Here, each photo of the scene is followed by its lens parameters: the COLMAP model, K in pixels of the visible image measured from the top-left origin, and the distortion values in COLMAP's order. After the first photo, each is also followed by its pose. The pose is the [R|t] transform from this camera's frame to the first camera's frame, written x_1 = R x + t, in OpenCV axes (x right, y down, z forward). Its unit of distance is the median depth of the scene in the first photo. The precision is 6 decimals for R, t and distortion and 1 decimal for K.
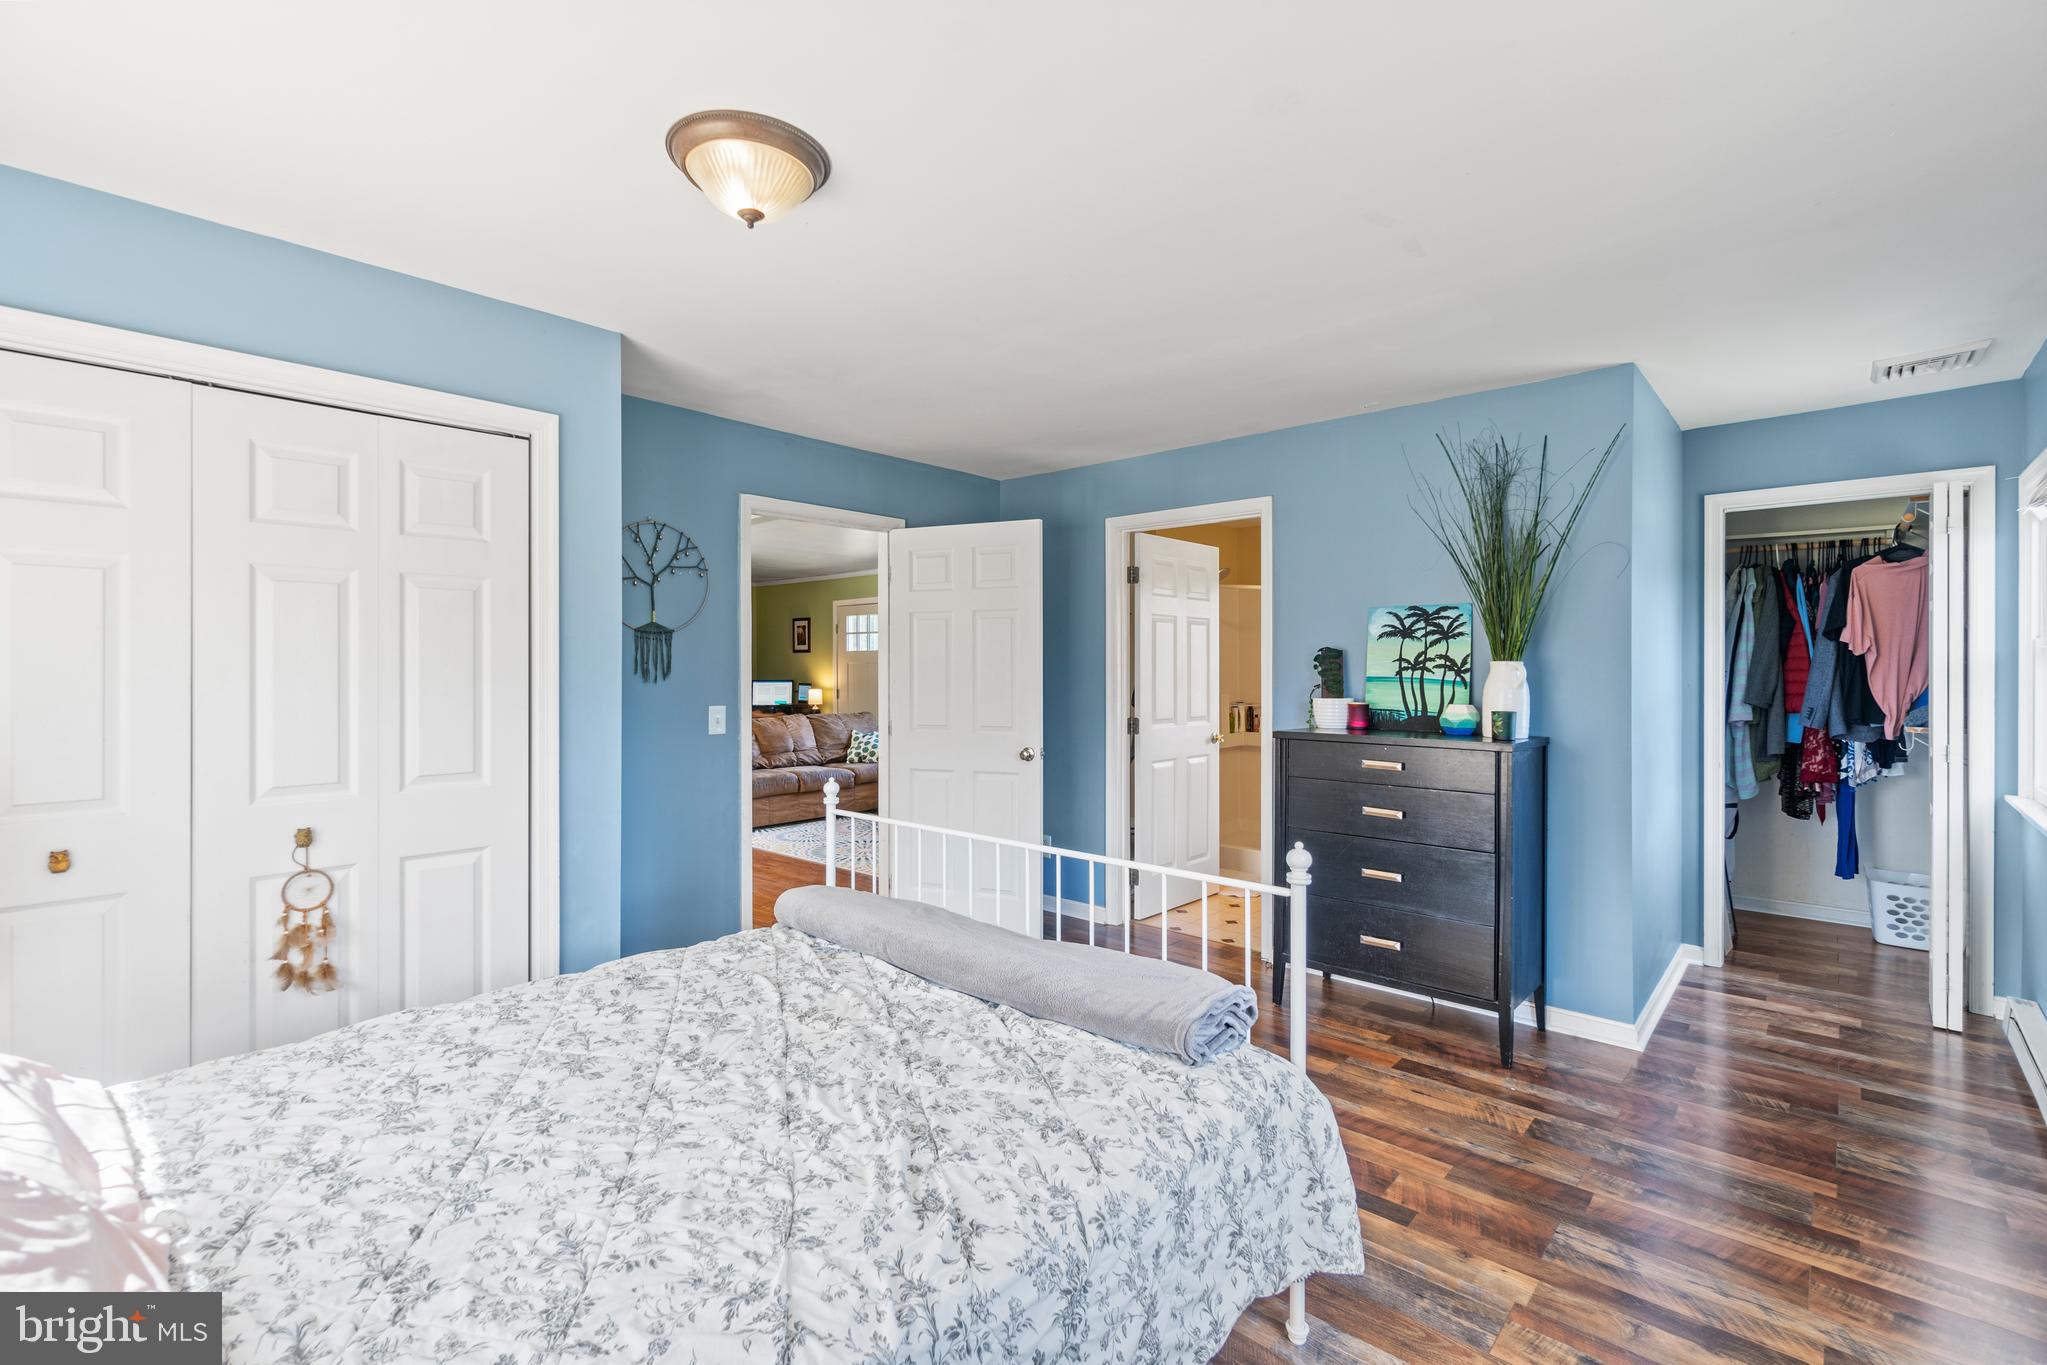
lens RADIAL K [[913.6, 0, 1019.1], [0, 913.6, 670.4], [0, 0, 1]] dist [-0.002811, -0.000126]
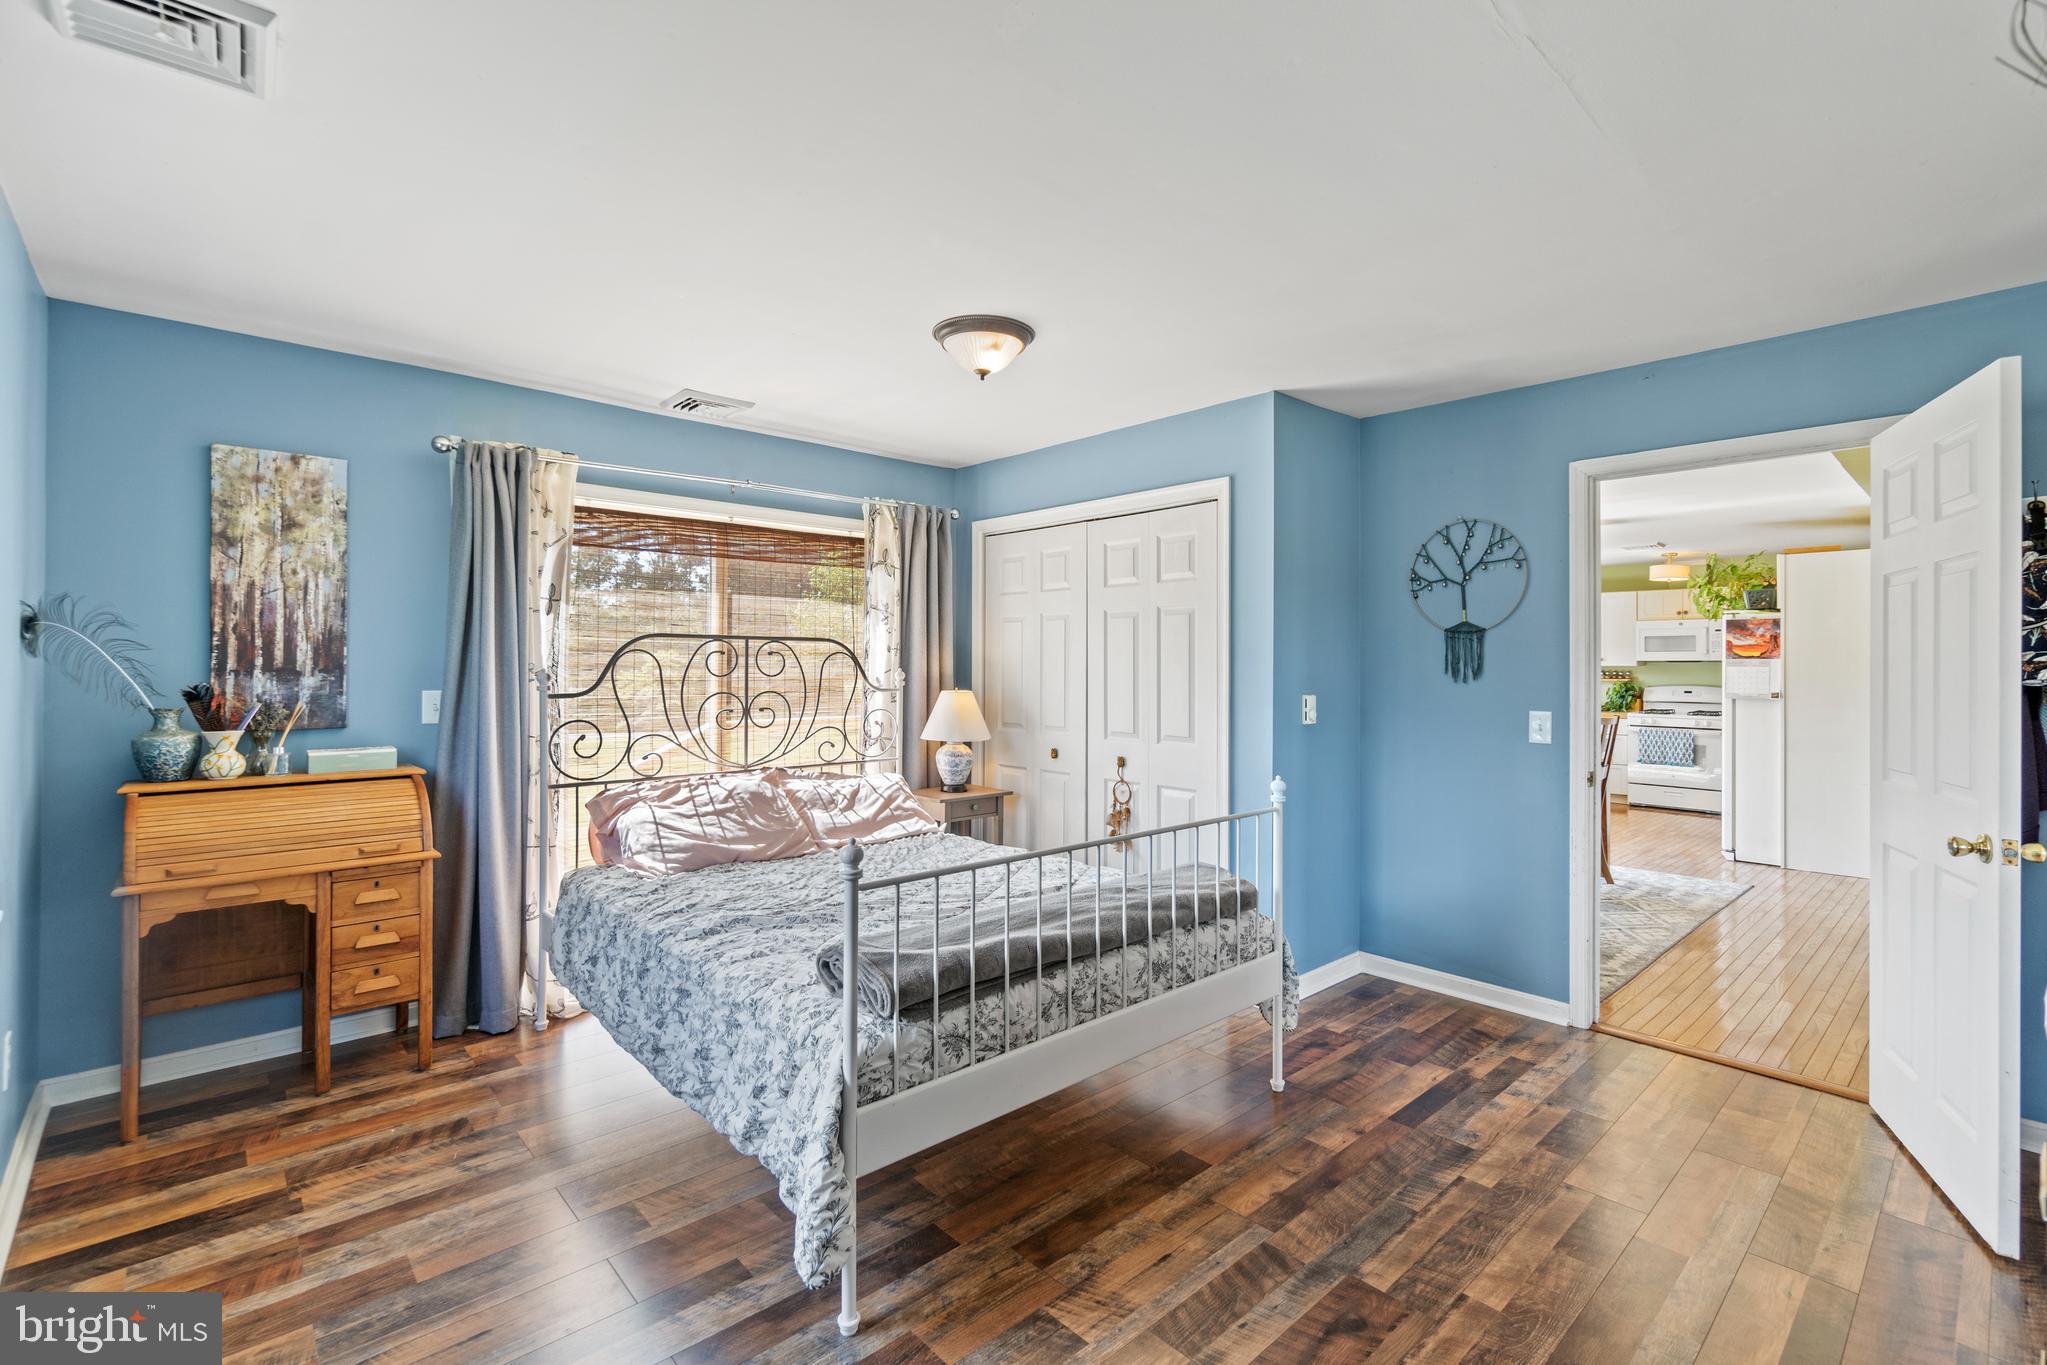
lens RADIAL K [[913.6, 0, 1025.8], [0, 913.6, 668.3], [0, 0, 1]] dist [-0.002811, -0.000126]
pose [[-0.096368, 0.001756, -0.995344, 0.600776], [-0.007741, 0.999967, 0.002513, -0.000811], [0.995316, 0.007947, -0.096351, 0.595191]]
